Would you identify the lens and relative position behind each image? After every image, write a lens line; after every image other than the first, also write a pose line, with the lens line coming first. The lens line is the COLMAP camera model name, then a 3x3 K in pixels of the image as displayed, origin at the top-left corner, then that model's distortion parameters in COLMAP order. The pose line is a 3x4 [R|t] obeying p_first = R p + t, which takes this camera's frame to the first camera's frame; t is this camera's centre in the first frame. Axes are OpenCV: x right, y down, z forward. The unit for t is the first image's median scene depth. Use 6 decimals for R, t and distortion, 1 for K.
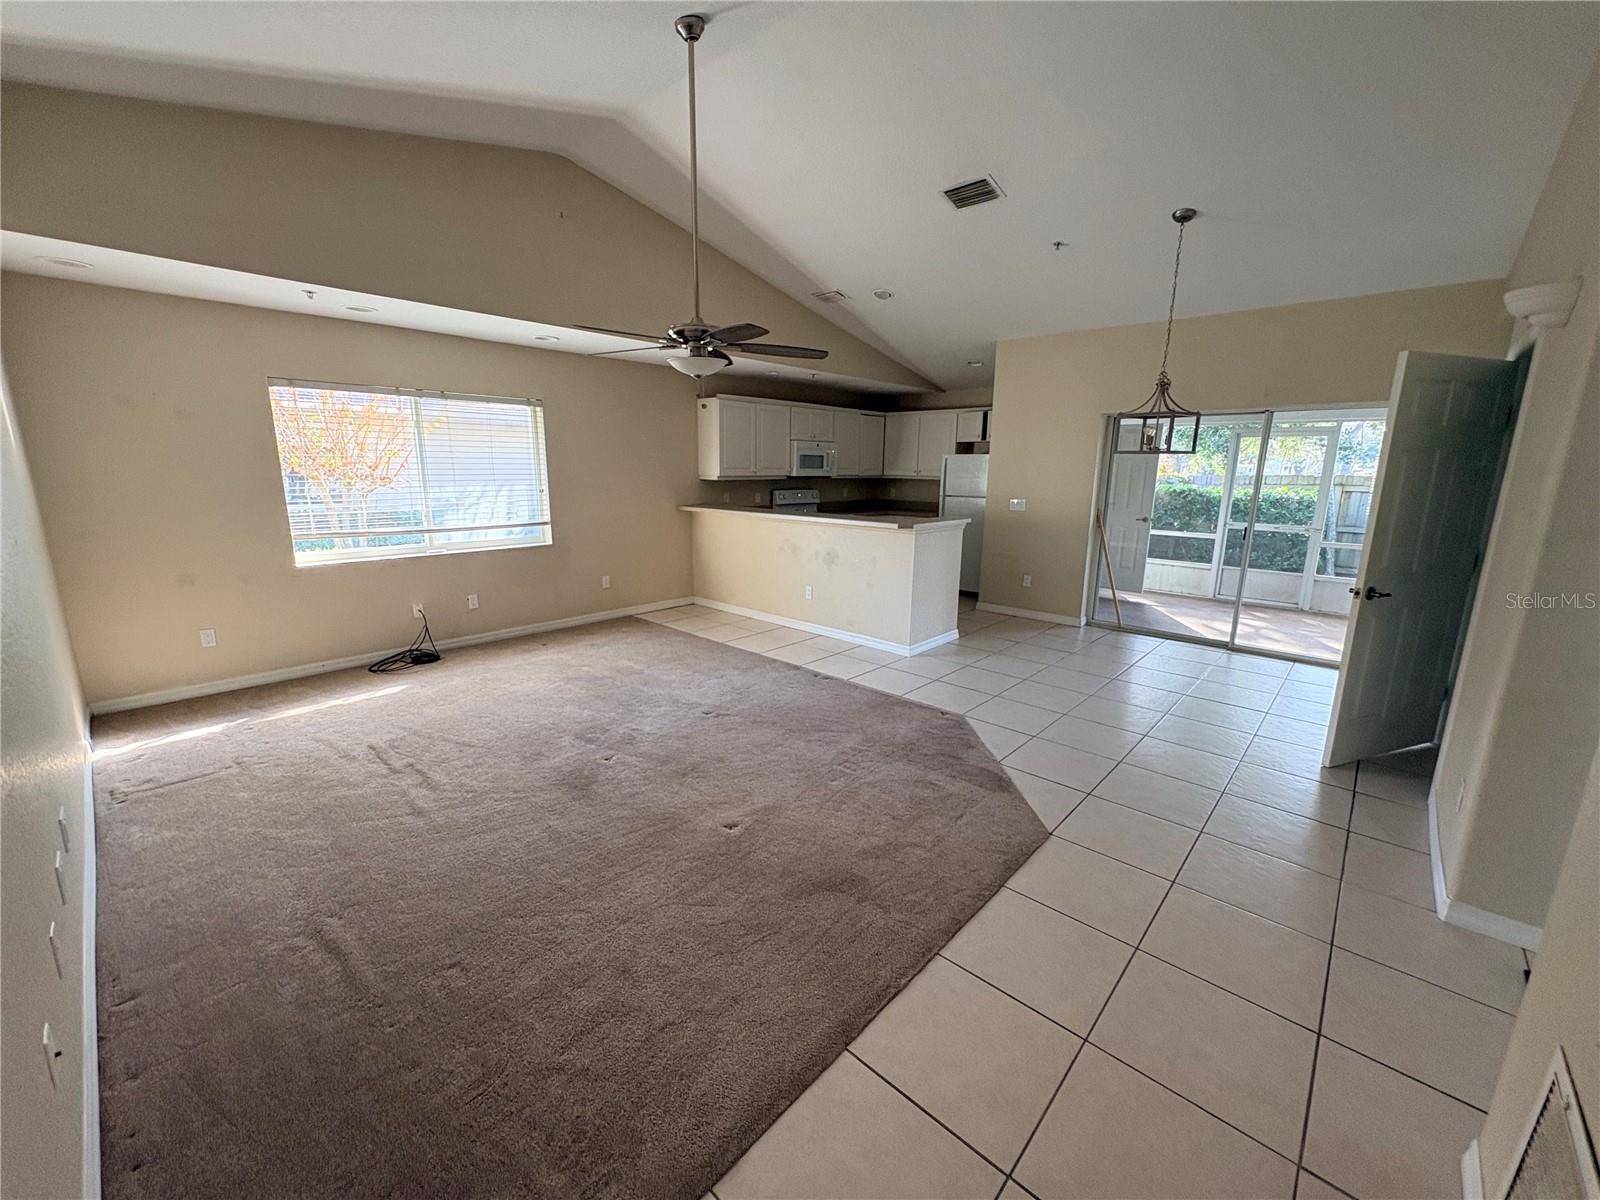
lens RADIAL K [[641.2, 0, 797.8], [0, 641.2, 598.0], [0, 0, 1]] dist [0.000921, 0.000802]
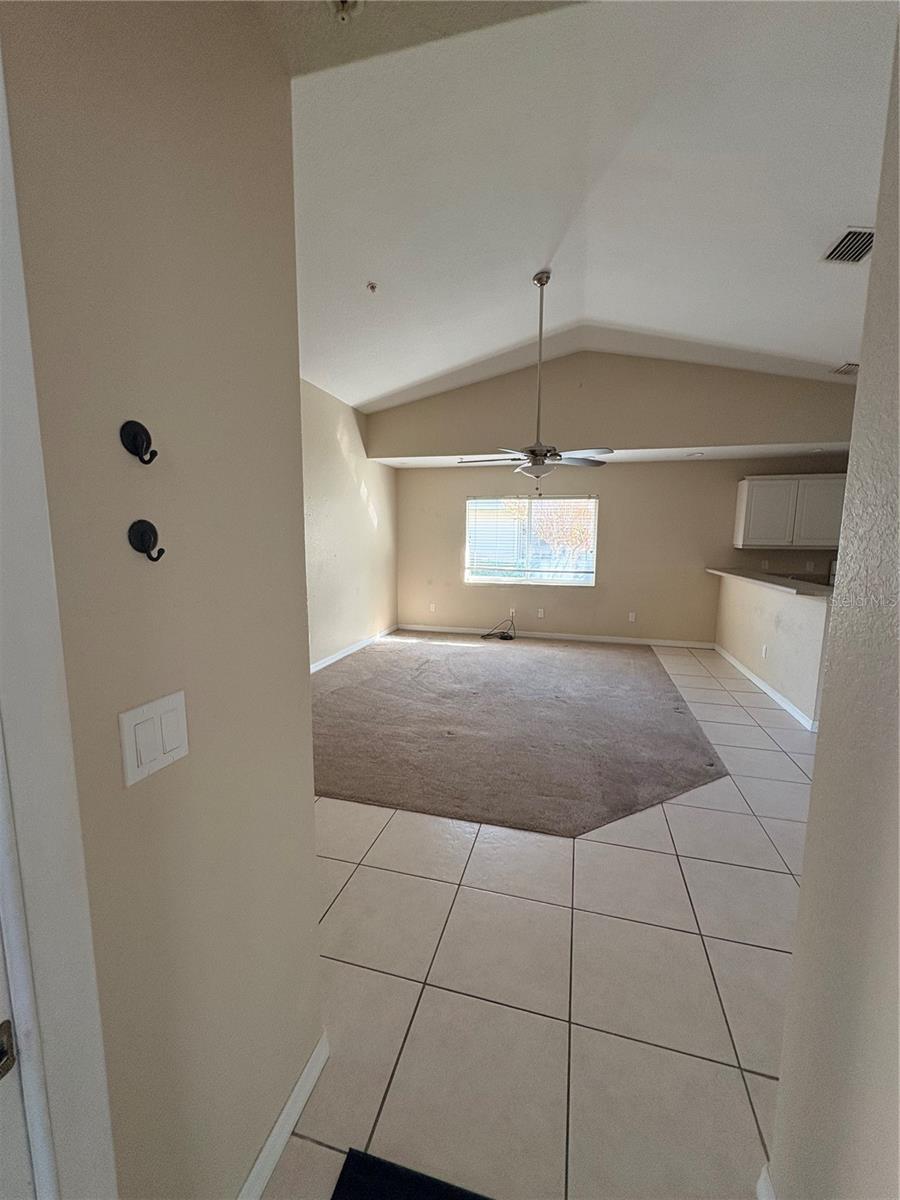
lens RADIAL K [[480.9, 0, 452.8], [0, 480.9, 597.7], [0, 0, 1]] dist [0.000921, 0.000802]
pose [[0.461602, 0.105976, -0.880734, 0.596582], [-0.188359, 0.981908, 0.019429, -0.018300], [0.866859, 0.156925, 0.473212, 0.198941]]
